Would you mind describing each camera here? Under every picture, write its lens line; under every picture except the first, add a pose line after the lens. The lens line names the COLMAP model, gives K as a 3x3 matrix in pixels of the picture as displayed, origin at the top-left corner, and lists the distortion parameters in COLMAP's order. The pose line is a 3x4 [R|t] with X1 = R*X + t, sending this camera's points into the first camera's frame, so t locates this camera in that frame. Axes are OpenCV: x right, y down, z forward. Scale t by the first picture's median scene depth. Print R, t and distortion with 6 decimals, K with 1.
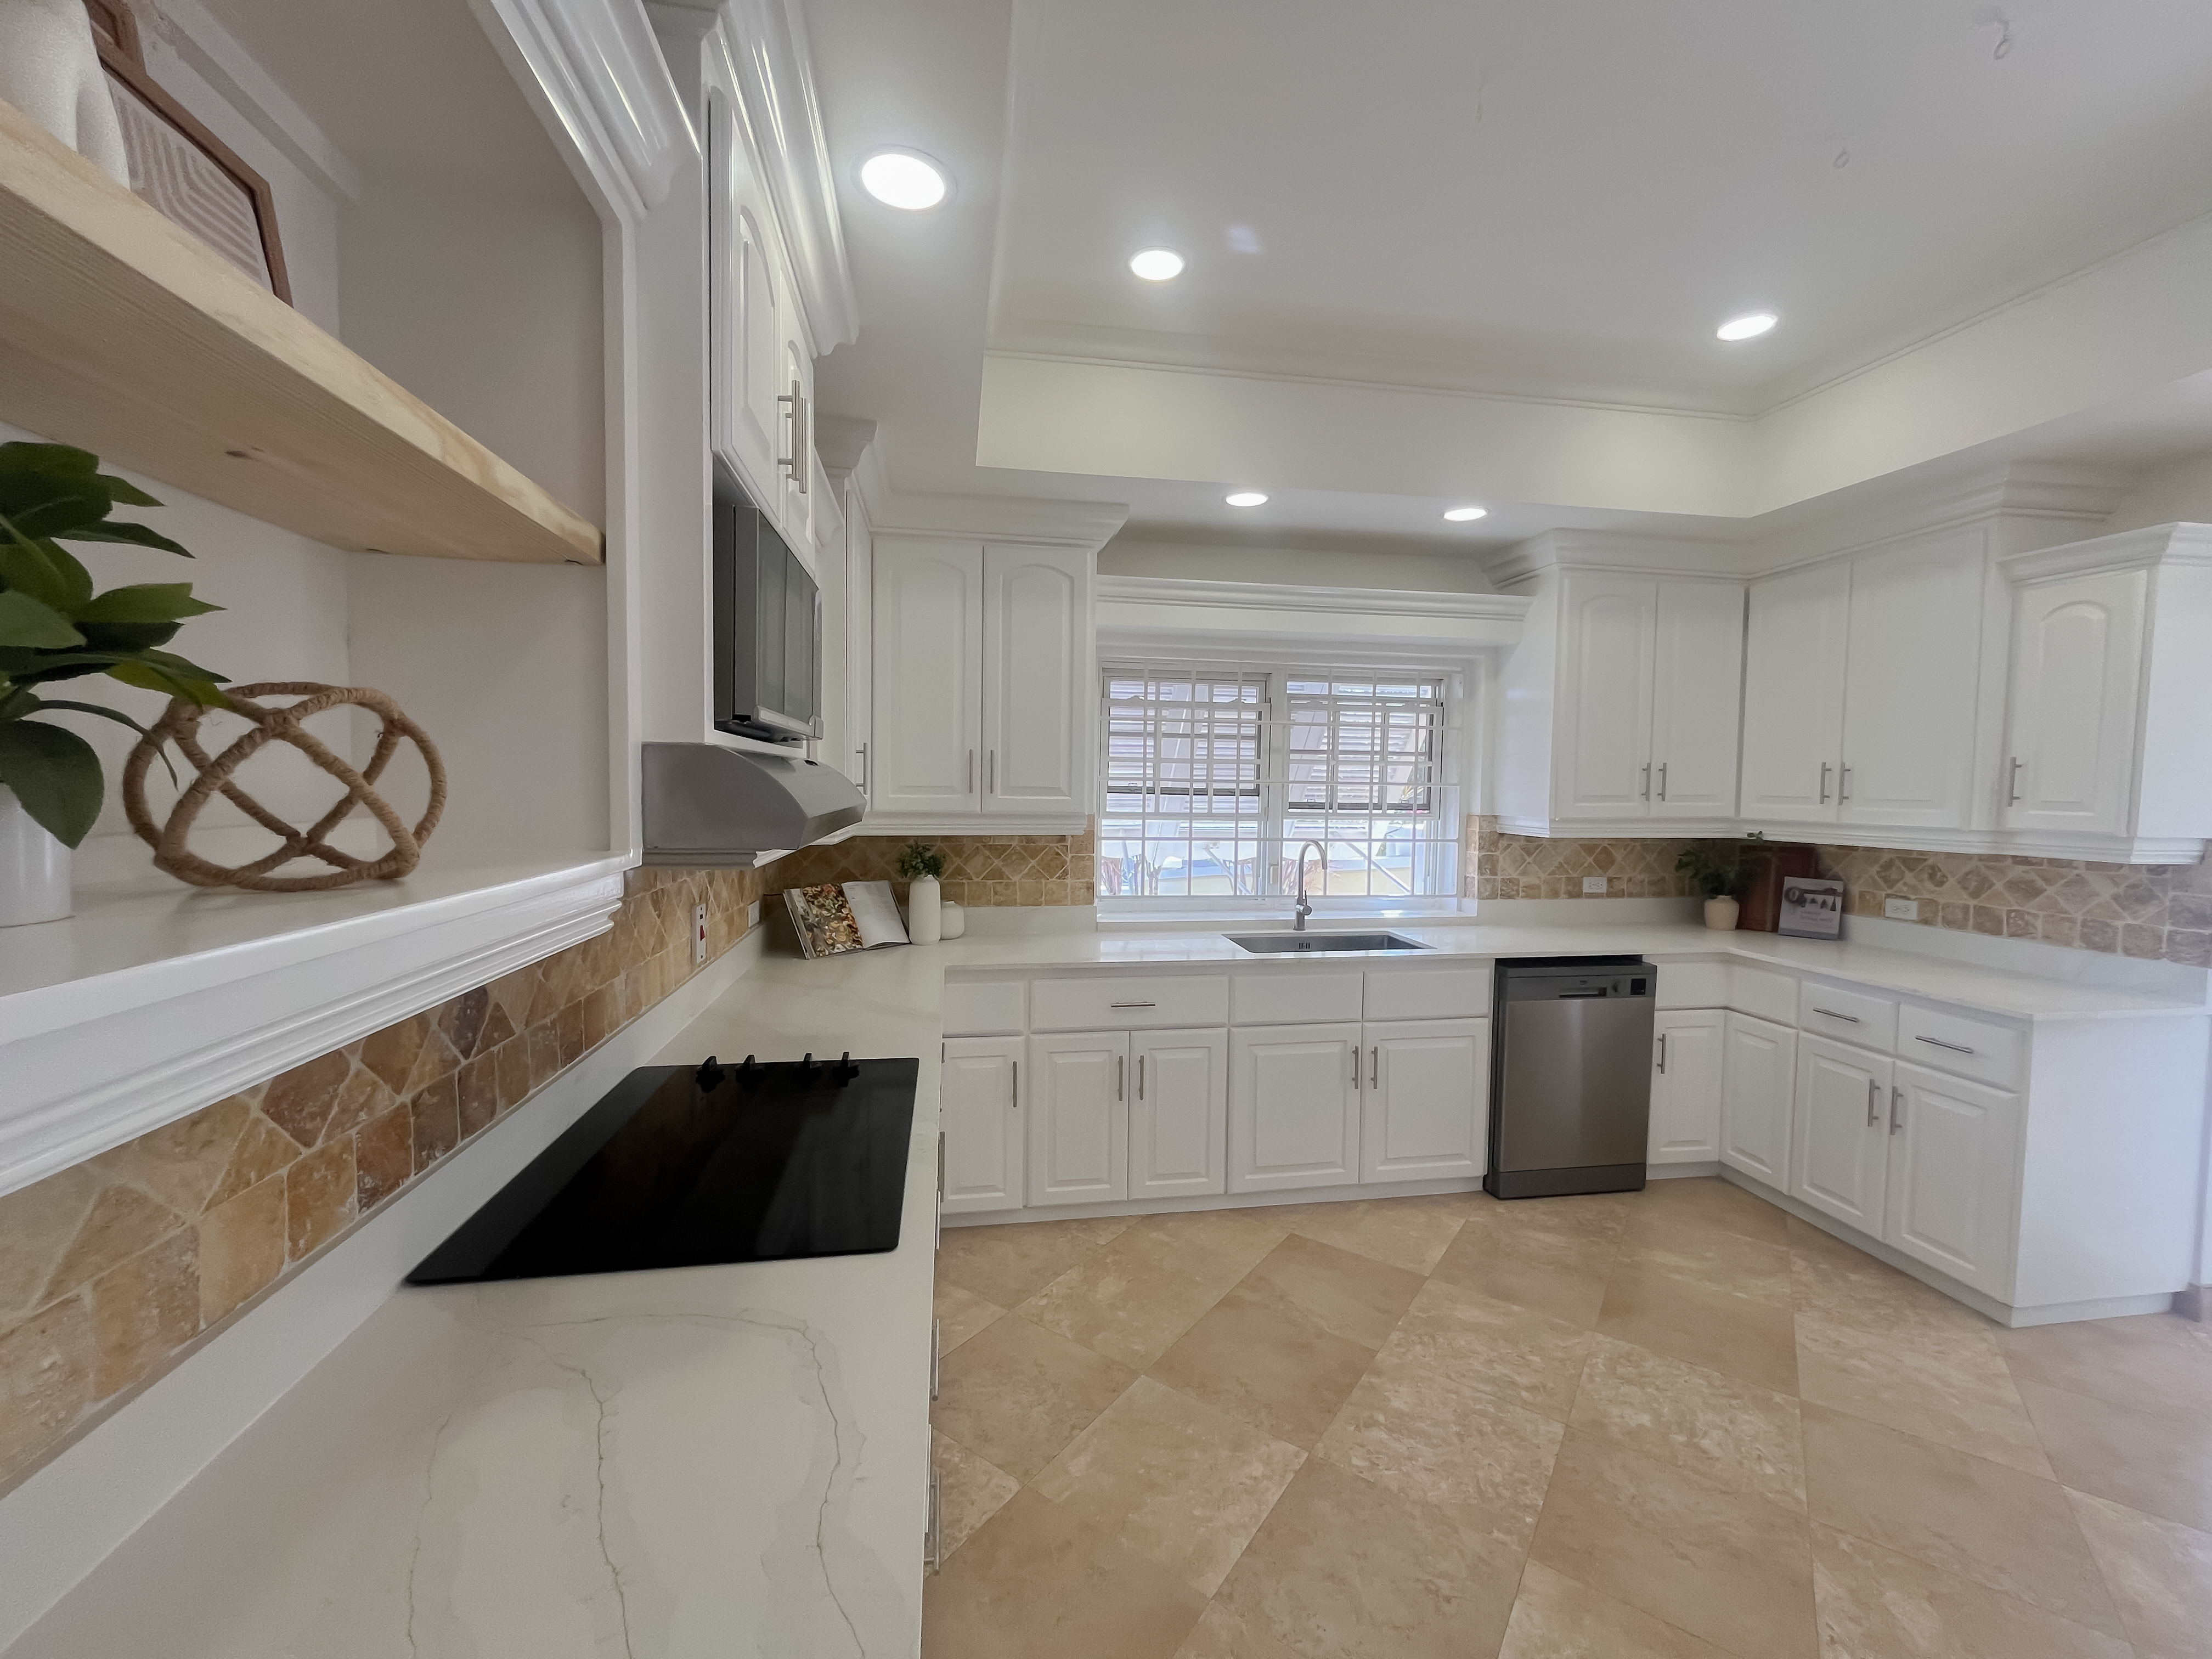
lens RADIAL K [[895.5, 0, 1104.6], [0, 895.5, 823.4], [0, 0, 1]] dist [-0.000548, -0.000217]
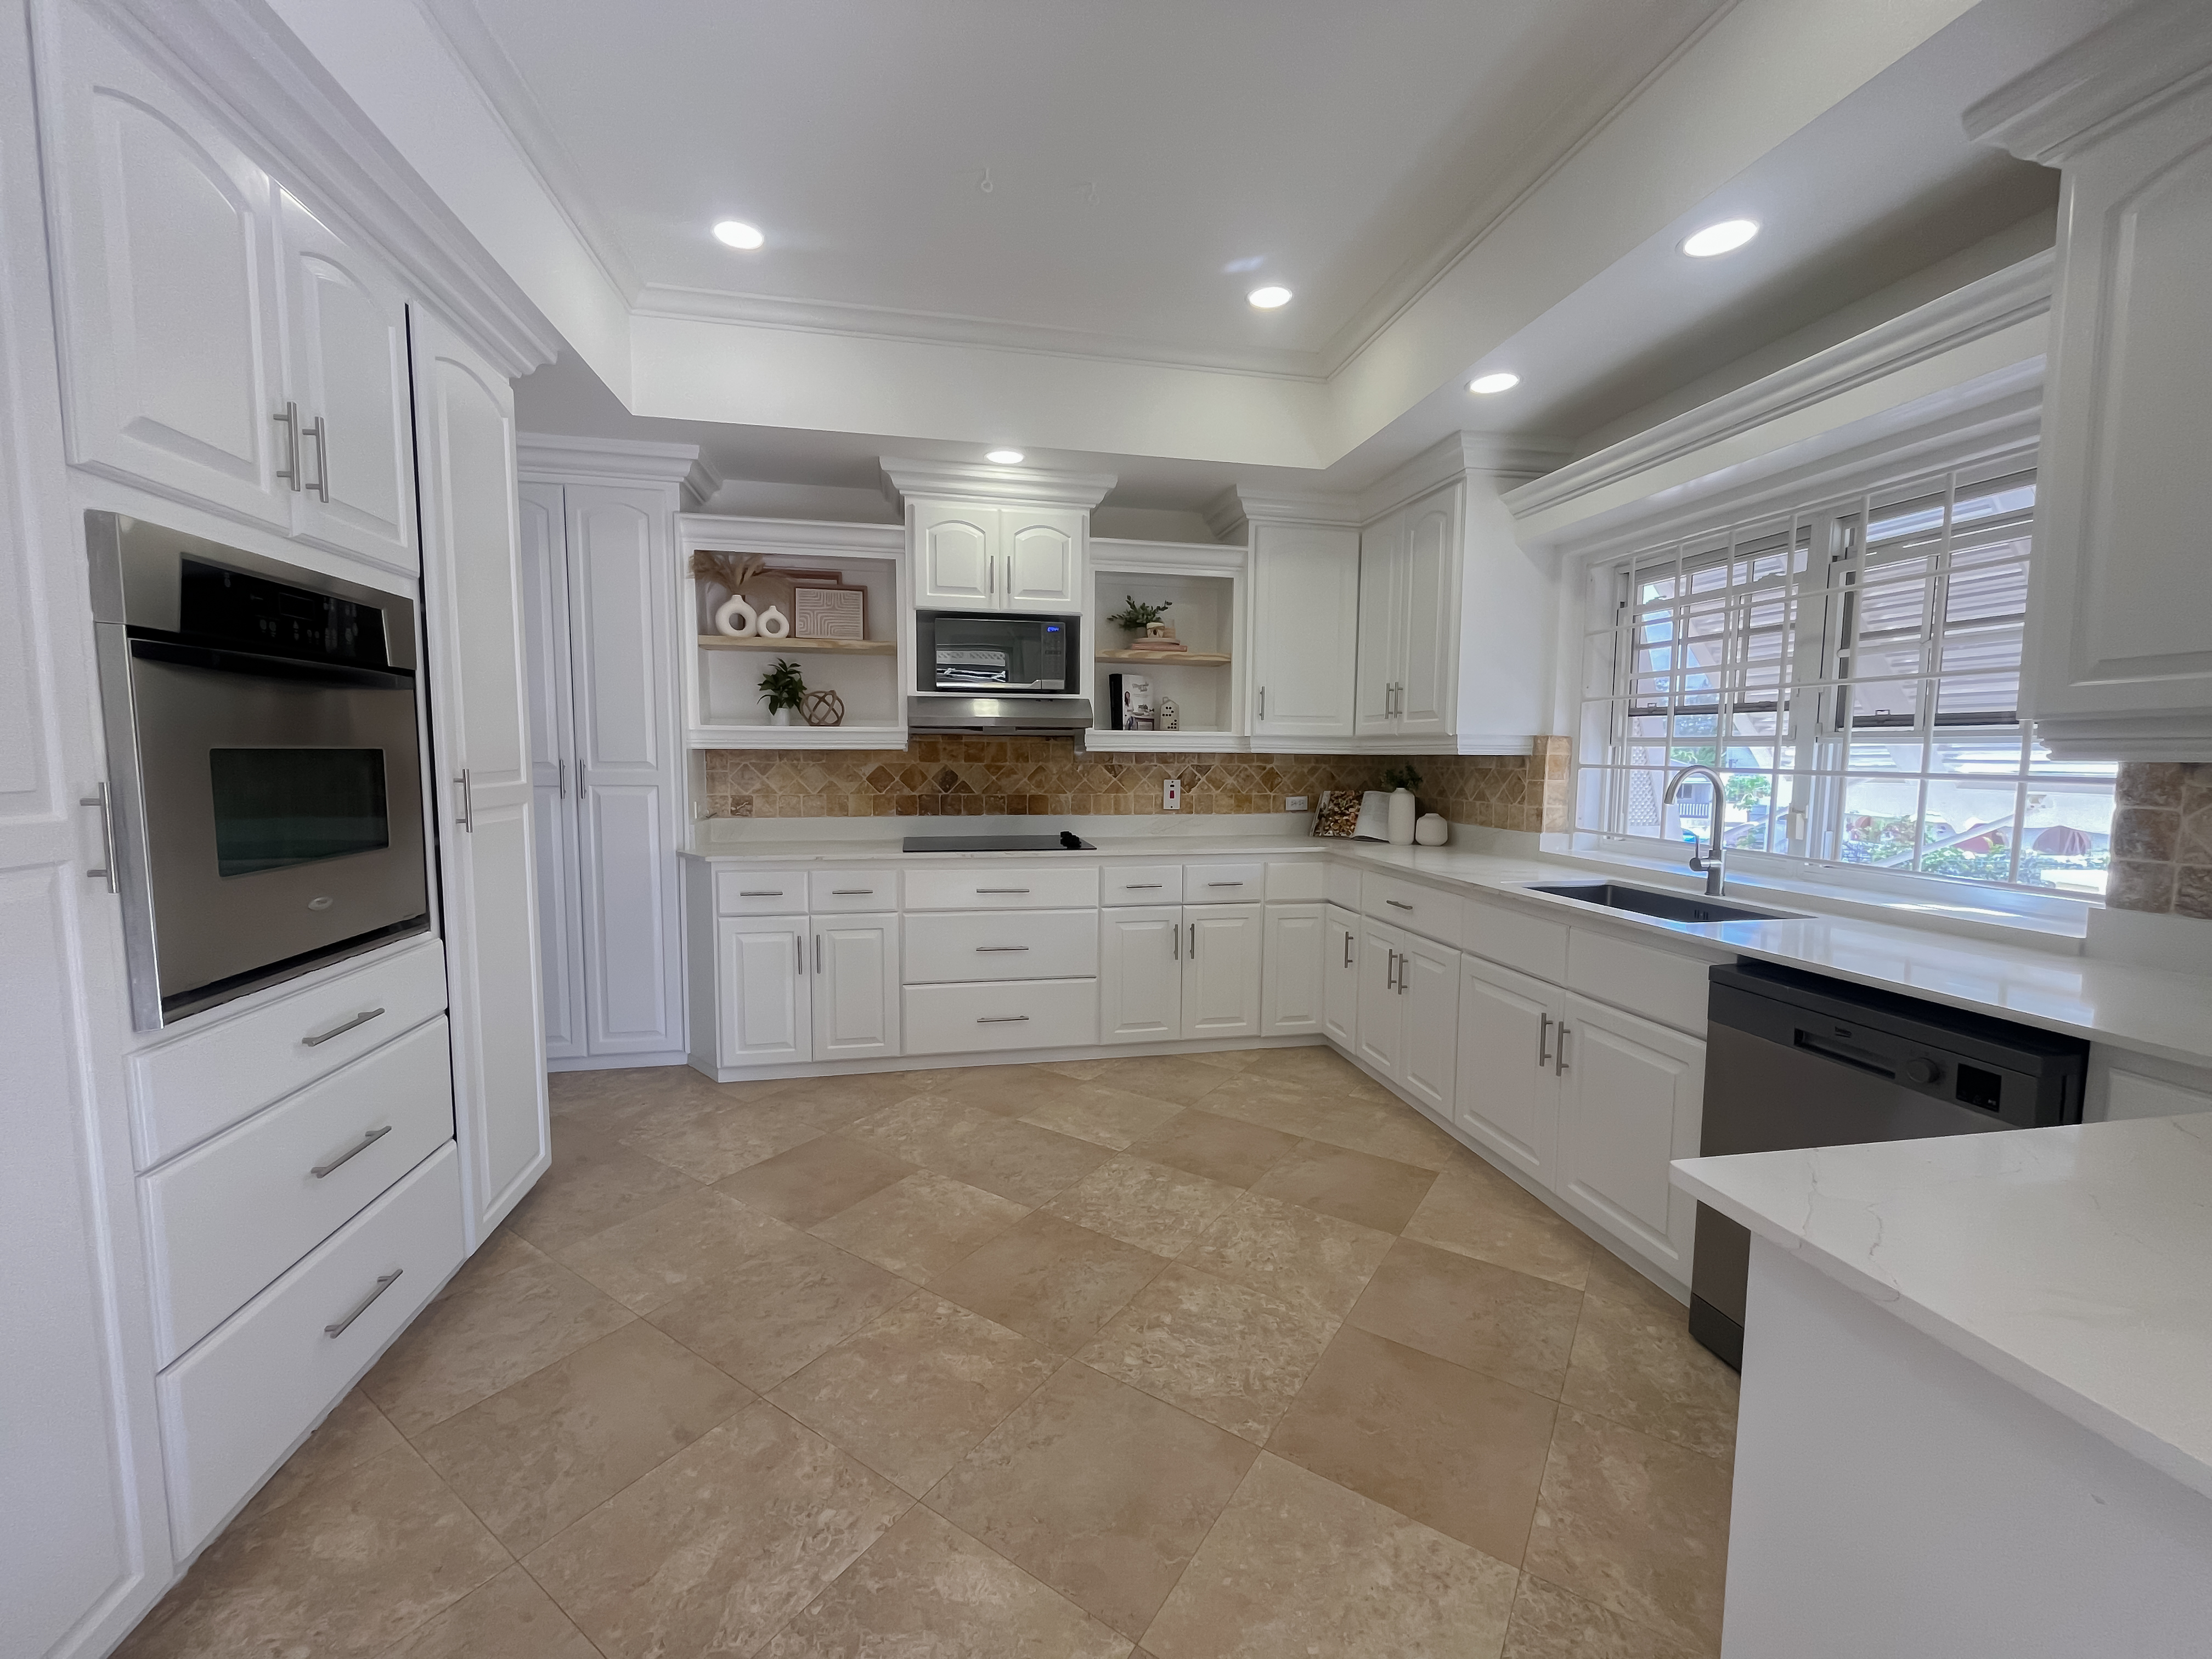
lens RADIAL K [[892.8, 0, 1106.0], [0, 892.8, 829.5], [0, 0, 1]] dist [-0.002269, -0.000071]
pose [[0.035085, 0.073933, -0.996646, 1.344375], [-0.051418, 0.996073, 0.072080, 0.061741], [0.998061, 0.048716, 0.038749, 0.731217]]
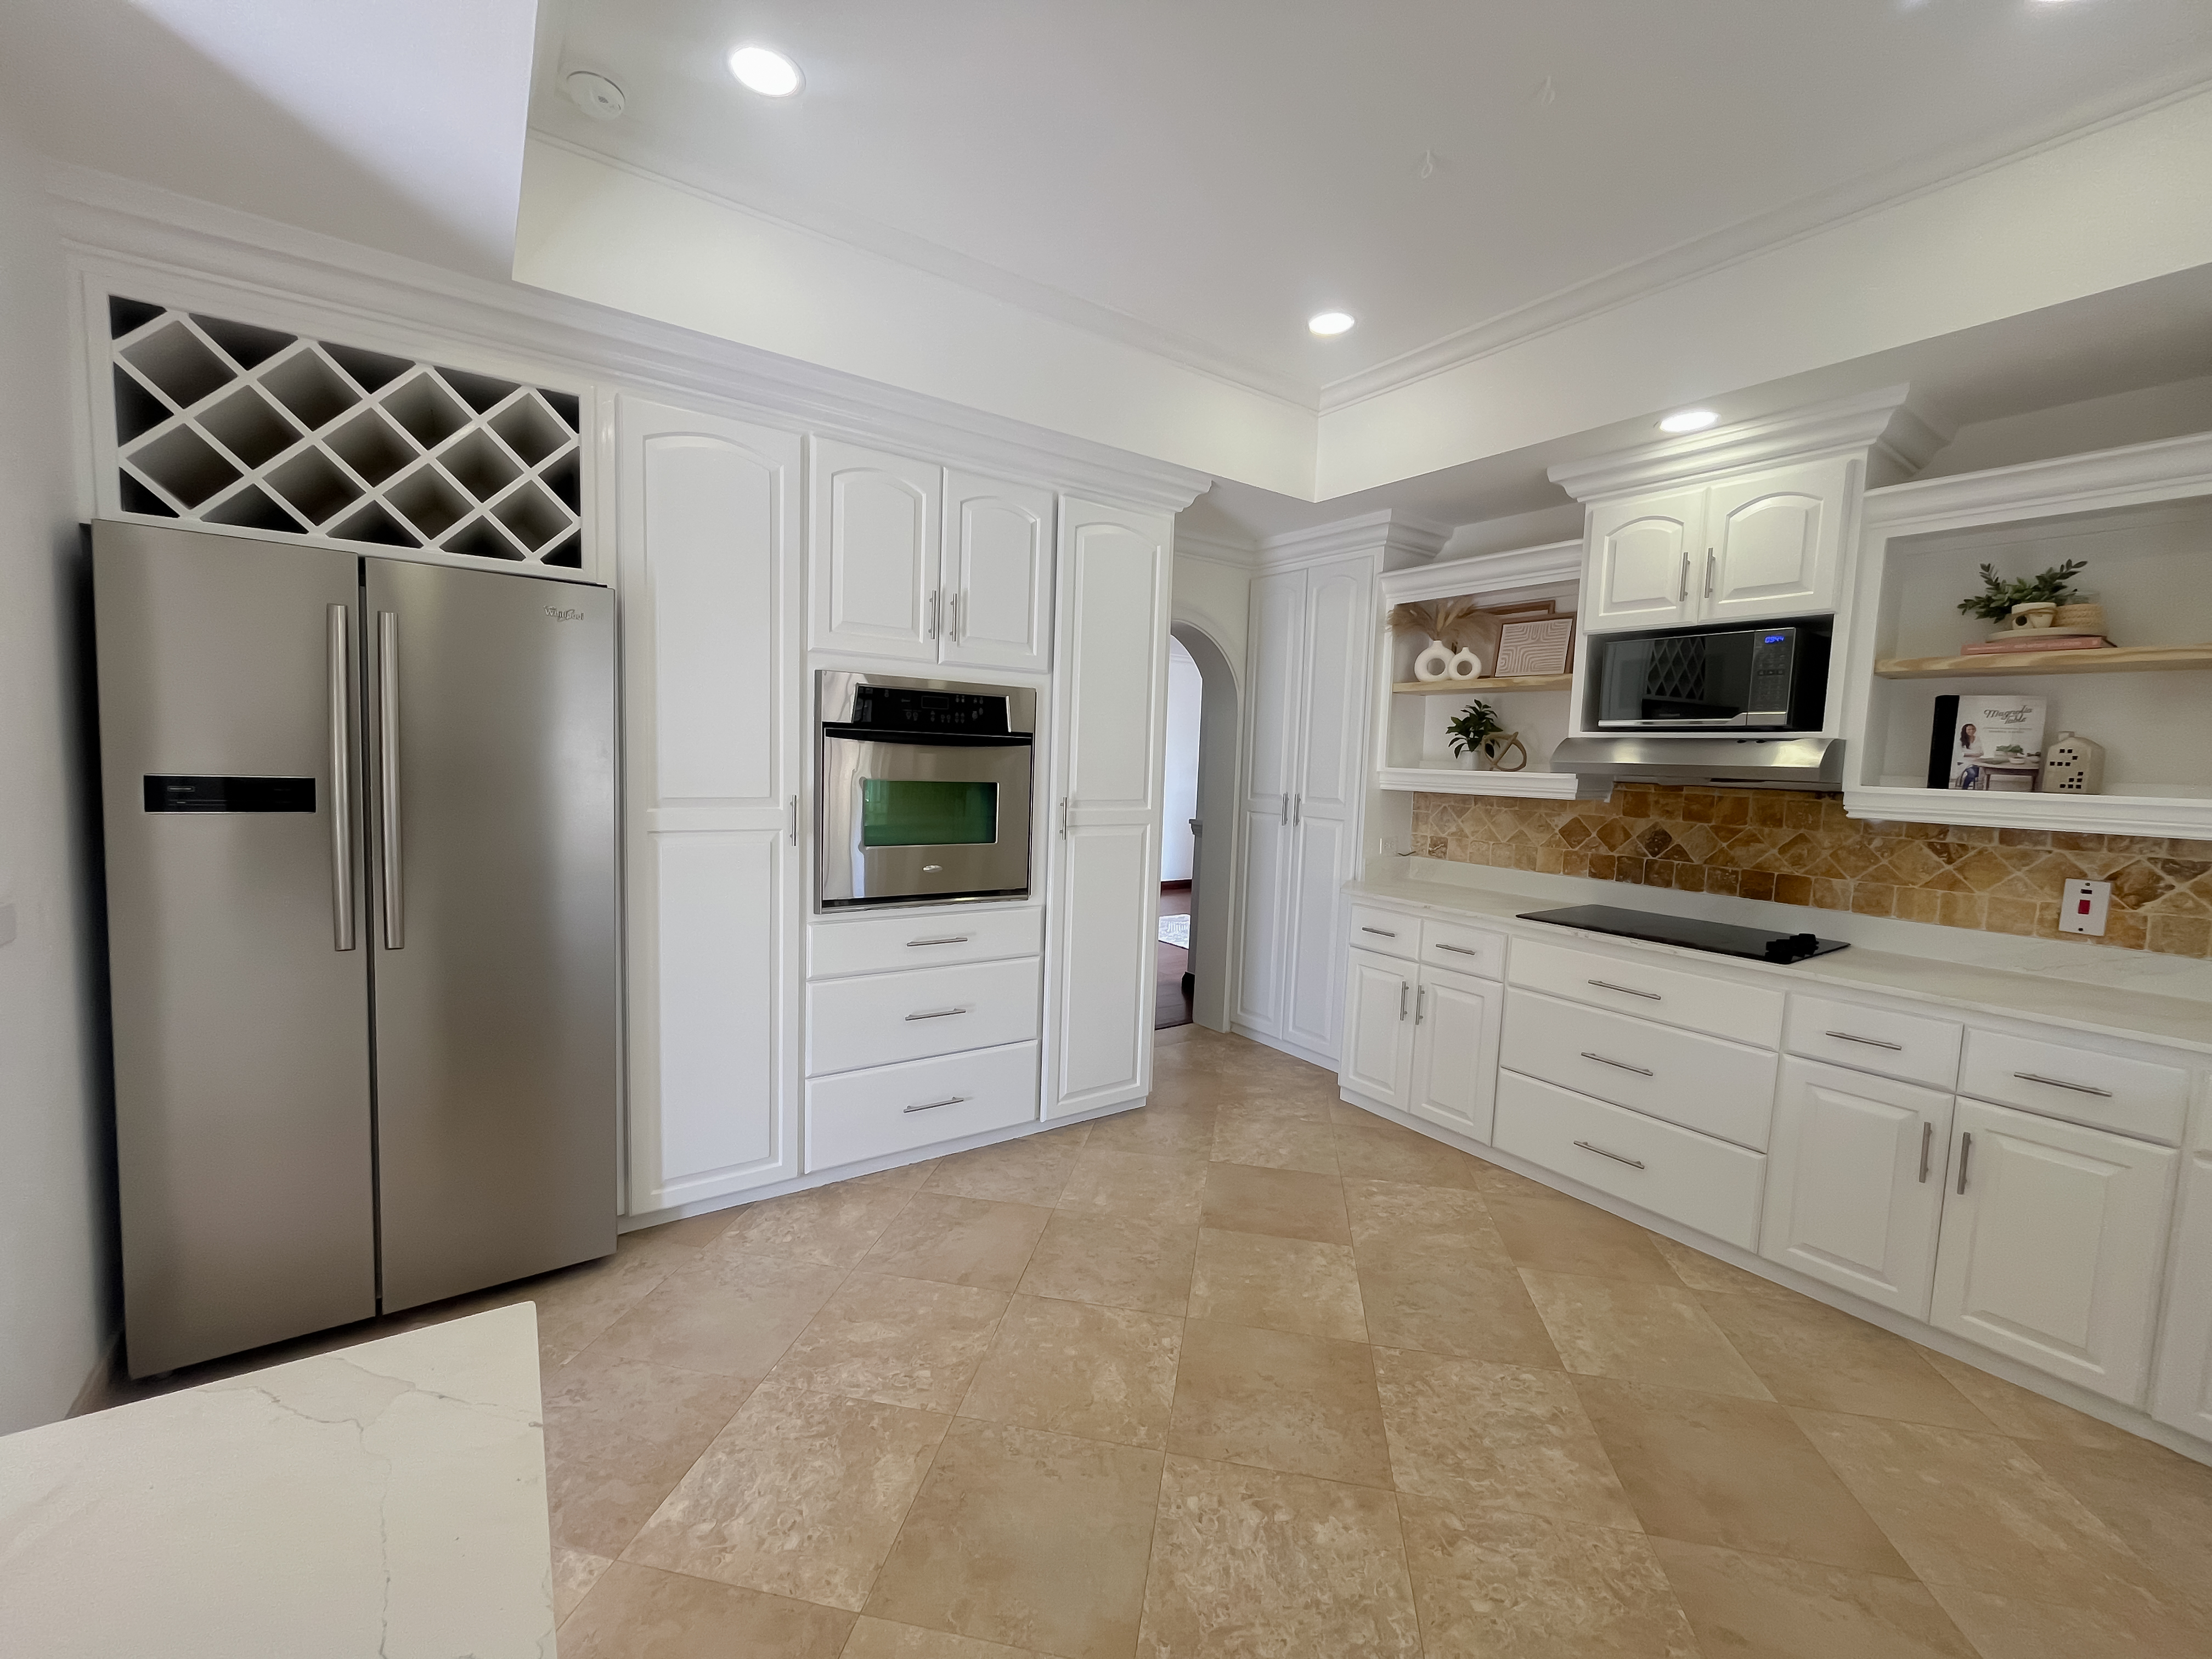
lens RADIAL K [[892.8, 0, 1106.0], [0, 892.8, 829.5], [0, 0, 1]] dist [-0.002269, -0.000071]
pose [[-0.900183, -0.011632, -0.435356, 0.965193], [-0.068708, 0.990918, 0.115589, -0.009232], [0.430058, 0.133964, -0.892807, 1.323115]]
